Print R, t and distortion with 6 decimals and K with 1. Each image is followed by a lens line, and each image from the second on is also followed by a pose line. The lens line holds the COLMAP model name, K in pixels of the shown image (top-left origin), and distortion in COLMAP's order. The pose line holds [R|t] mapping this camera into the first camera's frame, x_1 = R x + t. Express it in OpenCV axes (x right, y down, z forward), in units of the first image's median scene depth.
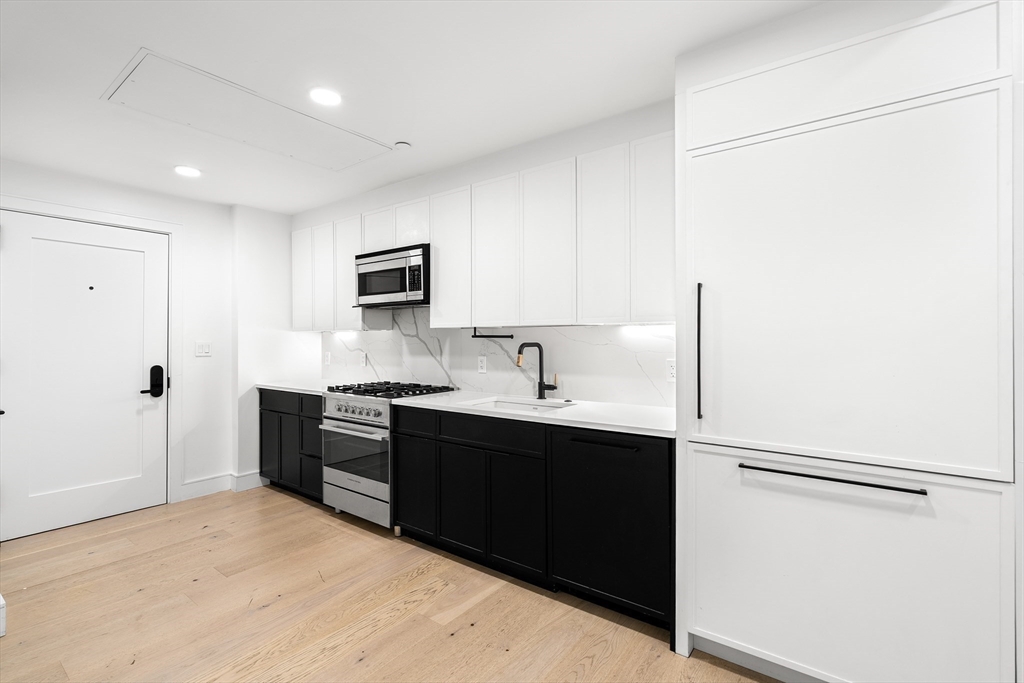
lens RADIAL K [[471.7, 0, 514.5], [0, 471.7, 338.3], [0, 0, 1]] dist [-0.004432, 0.002166]
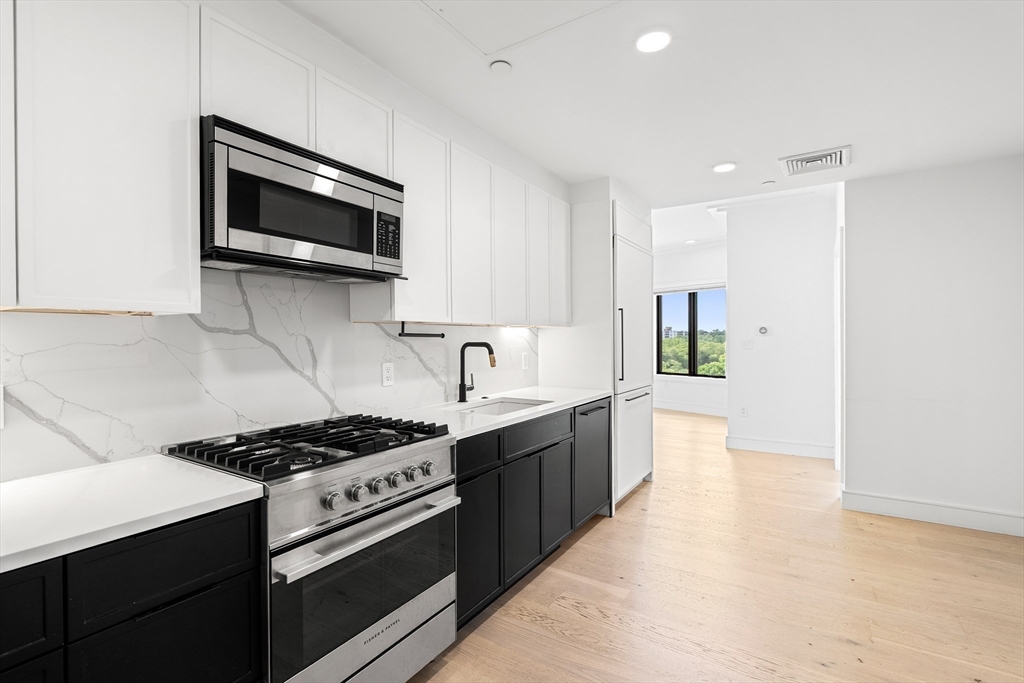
lens RADIAL K [[471.7, 0, 511.4], [0, 471.7, 342.7], [0, 0, 1]] dist [-0.004432, 0.002166]
pose [[-0.072909, -0.006752, 0.997316, -0.807314], [0.002506, 0.999973, 0.006953, 0.003565], [-0.997335, 0.003006, -0.072890, 0.879168]]
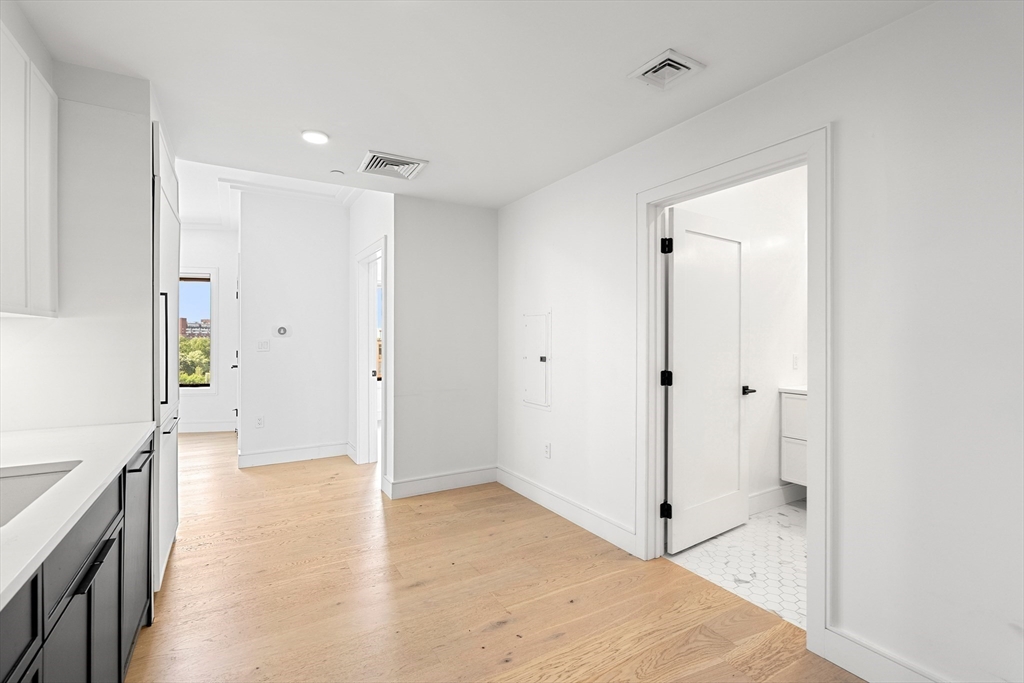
lens RADIAL K [[471.7, 0, 513.6], [0, 471.7, 336.1], [0, 0, 1]] dist [-0.004432, 0.002166]
pose [[-0.924616, 0.004499, 0.380873, -0.503759], [0.001979, 0.999973, -0.007008, 0.003703], [-0.380895, -0.005726, -0.924601, 0.994395]]
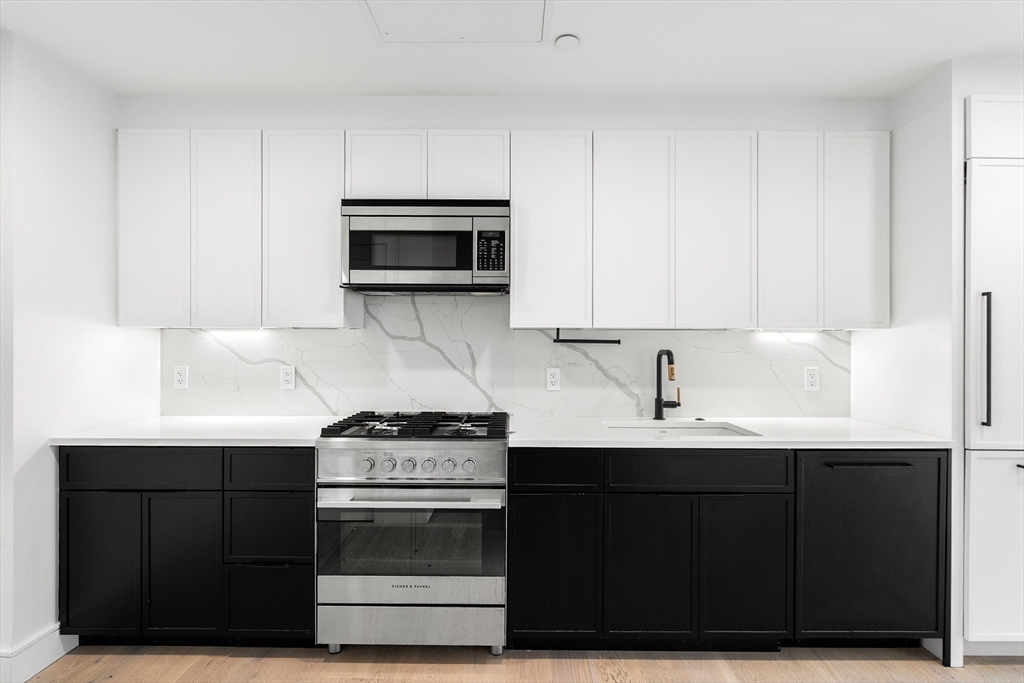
lens RADIAL K [[491.2, 0, 513.6], [0, 491.2, 349.0], [0, 0, 1]] dist [-0.003833, 0.002690]
pose [[0.801200, 0.004016, 0.598383, -0.585935], [-0.007881, 0.999962, 0.003841, 0.005976], [-0.598345, -0.007794, 0.801201, 0.430026]]
